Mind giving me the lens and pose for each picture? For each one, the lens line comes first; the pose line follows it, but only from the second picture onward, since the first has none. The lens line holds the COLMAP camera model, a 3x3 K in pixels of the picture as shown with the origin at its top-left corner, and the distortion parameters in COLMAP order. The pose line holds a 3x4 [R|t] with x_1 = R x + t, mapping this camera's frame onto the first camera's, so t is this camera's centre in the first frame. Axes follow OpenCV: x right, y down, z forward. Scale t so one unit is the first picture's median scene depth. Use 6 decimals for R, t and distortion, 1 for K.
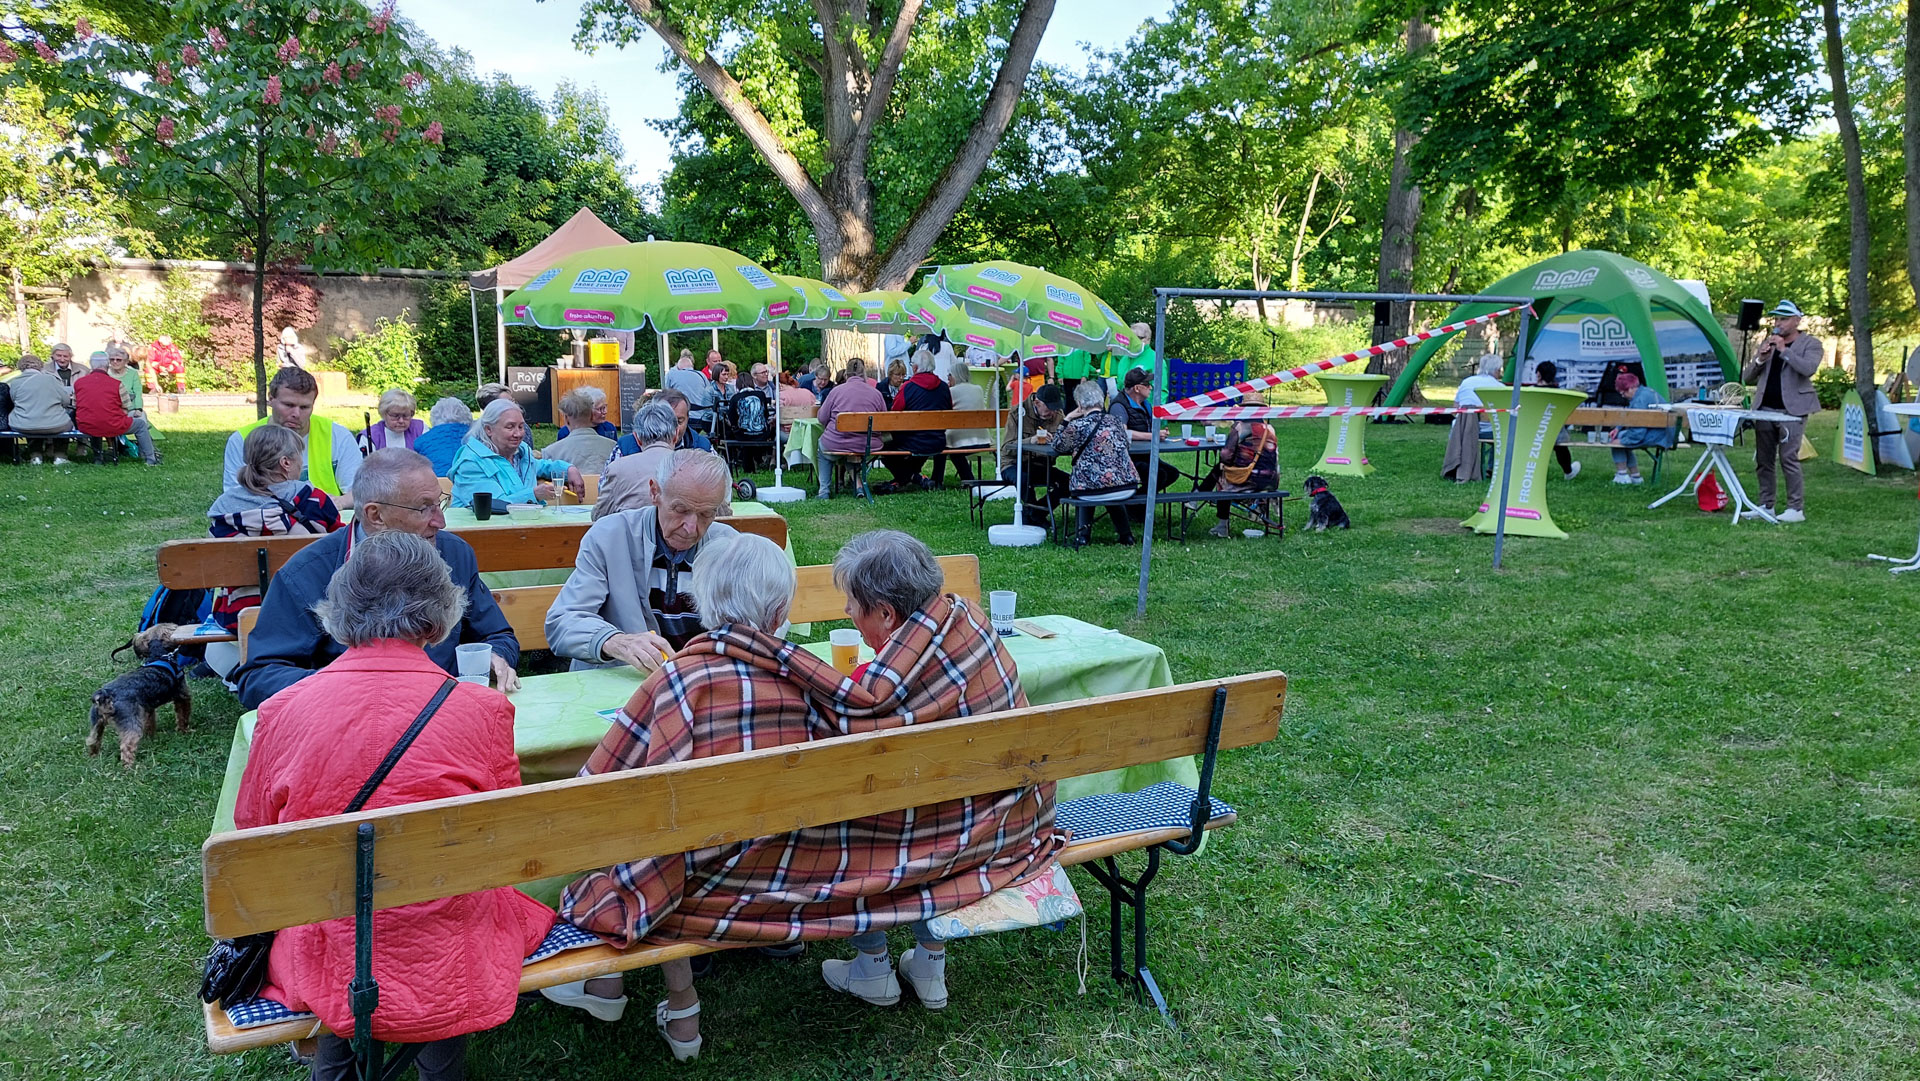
lens RADIAL K [[1339.4, 0, 962.2], [0, 1339.4, 540.8], [0, 0, 1]] dist [0.008135, 0.001851]
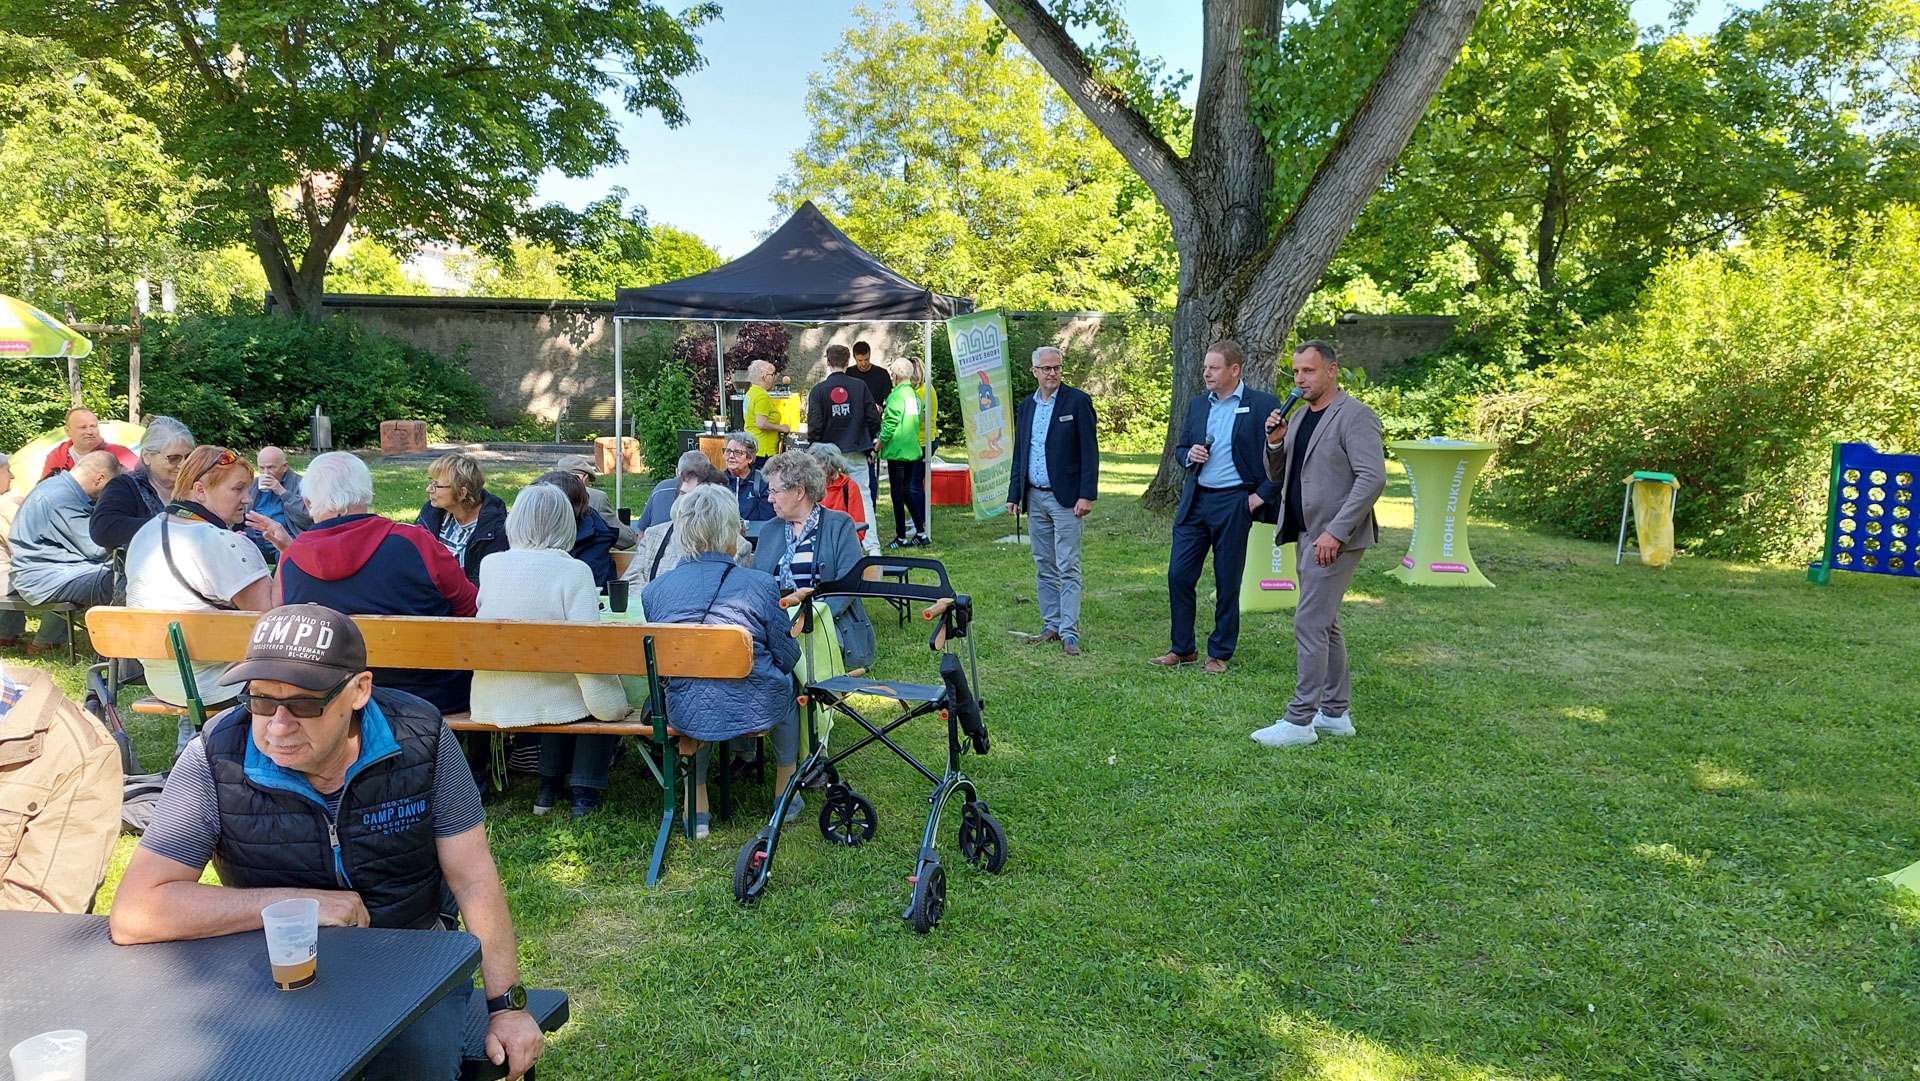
lens RADIAL K [[1339.4, 0, 962.2], [0, 1339.4, 540.8], [0, 0, 1]] dist [0.008135, 0.001851]
pose [[0.835782, 0.069378, -0.544661, 0.224276], [-0.086257, 0.996258, -0.005461, -0.100615], [0.542244, 0.051545, 0.838638, 0.617764]]
